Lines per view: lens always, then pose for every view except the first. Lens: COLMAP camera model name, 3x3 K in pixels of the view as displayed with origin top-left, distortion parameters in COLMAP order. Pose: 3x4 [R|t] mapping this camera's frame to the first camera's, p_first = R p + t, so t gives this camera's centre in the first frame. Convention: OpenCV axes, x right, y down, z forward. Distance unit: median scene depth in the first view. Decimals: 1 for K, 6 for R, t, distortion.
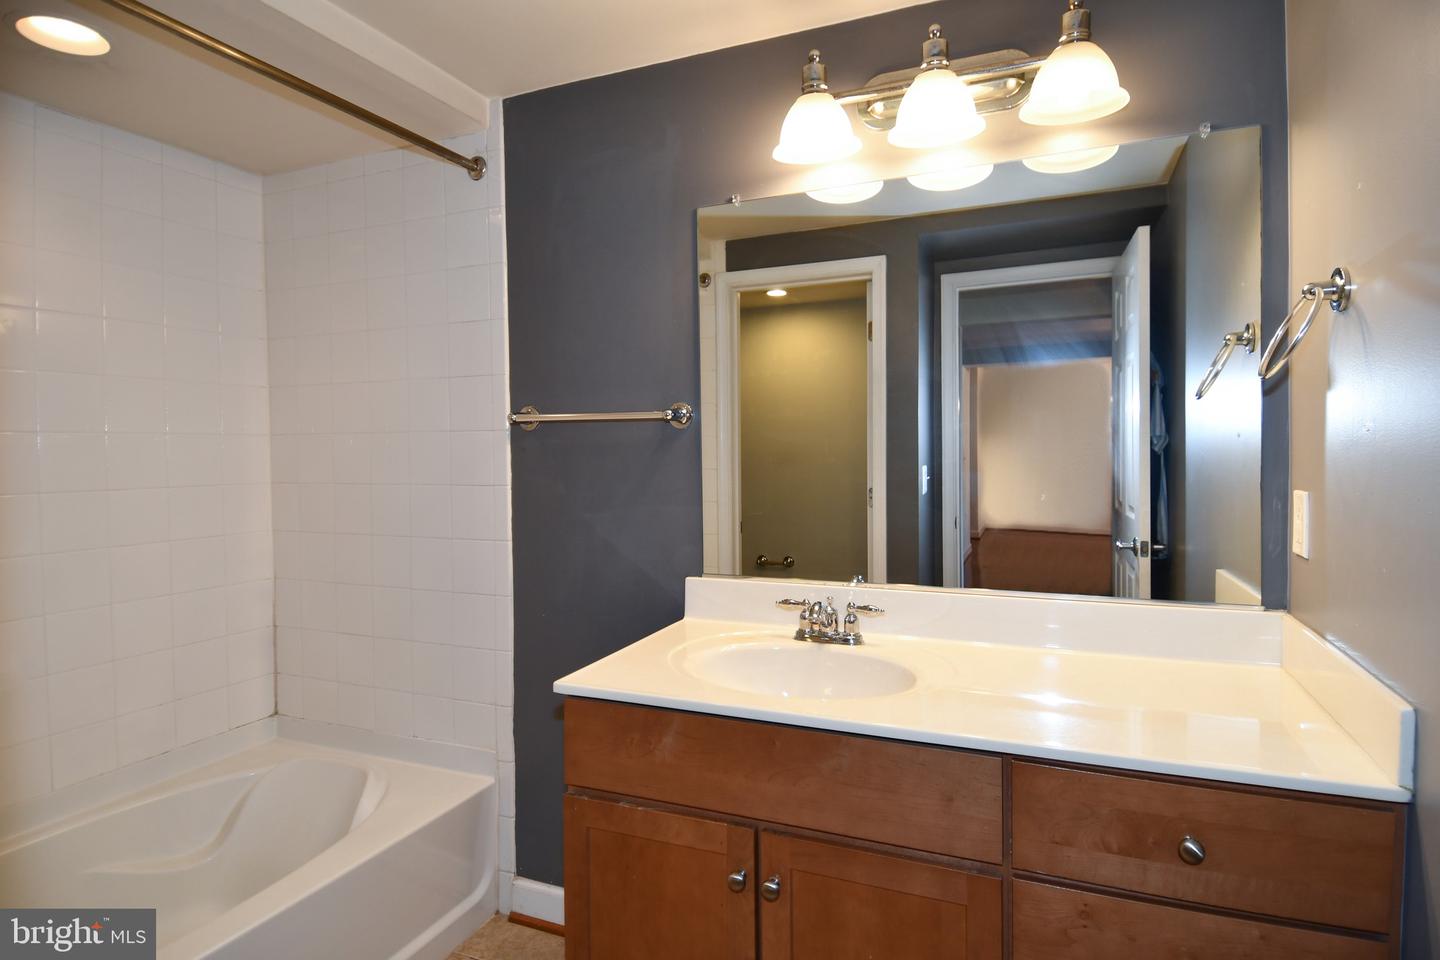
lens RADIAL K [[778.0, 0, 744.5], [0, 778.0, 465.2], [0, 0, 1]] dist [0.045304, -0.052376]
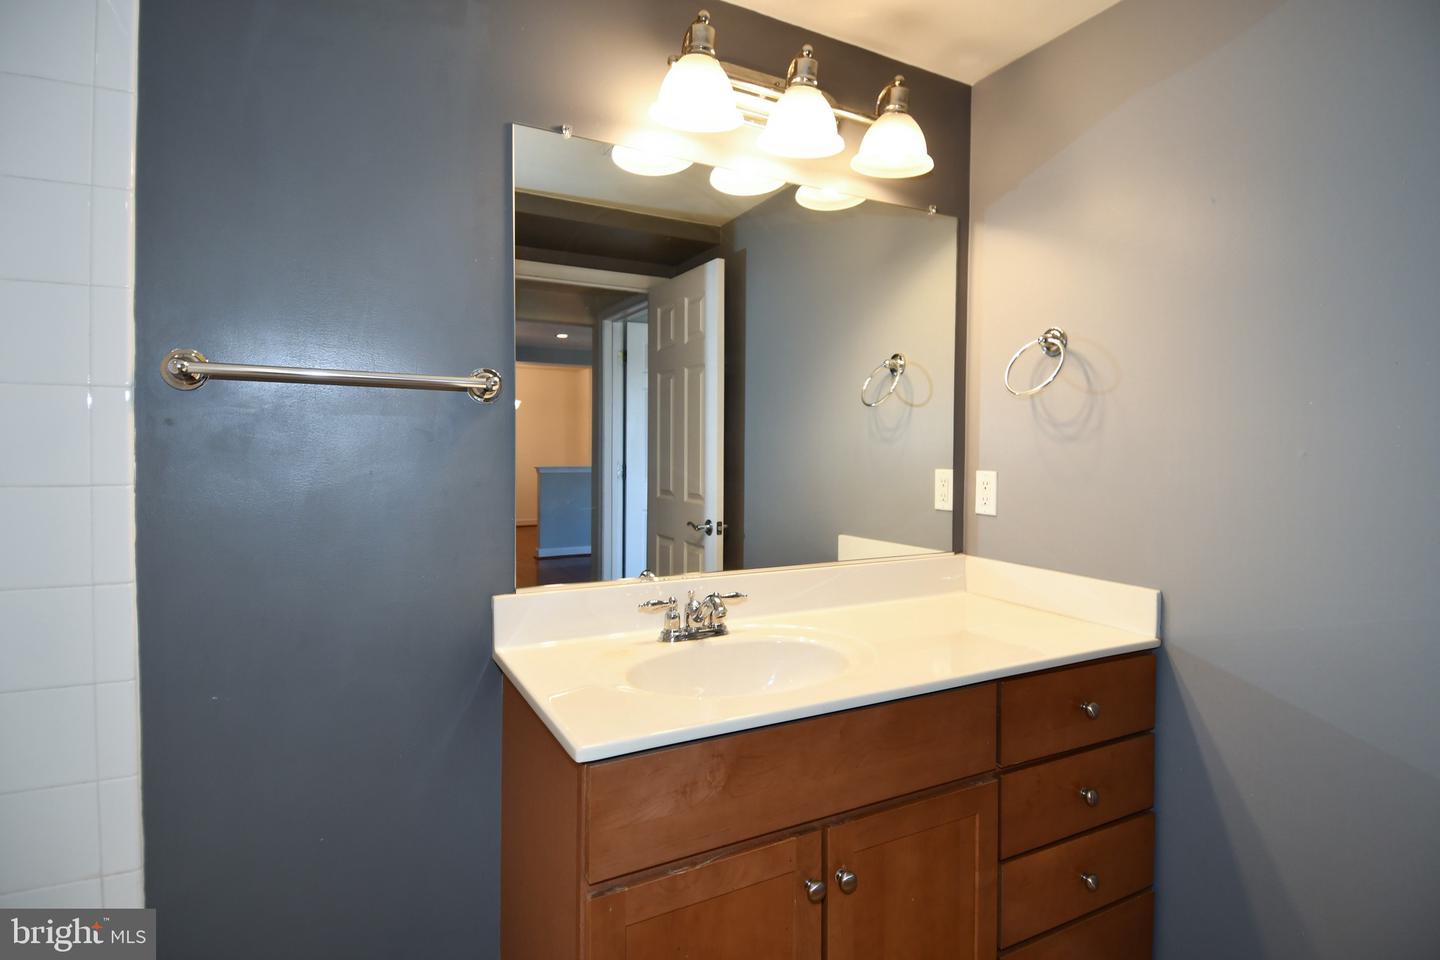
lens RADIAL K [[778.0, 0, 744.5], [0, 778.0, 465.2], [0, 0, 1]] dist [0.045304, -0.052376]
pose [[0.606919, -0.001353, 0.794762, -0.487067], [0.004347, 0.999989, -0.001617, 0.014721], [-0.794752, 0.004436, 0.606919, 0.301596]]
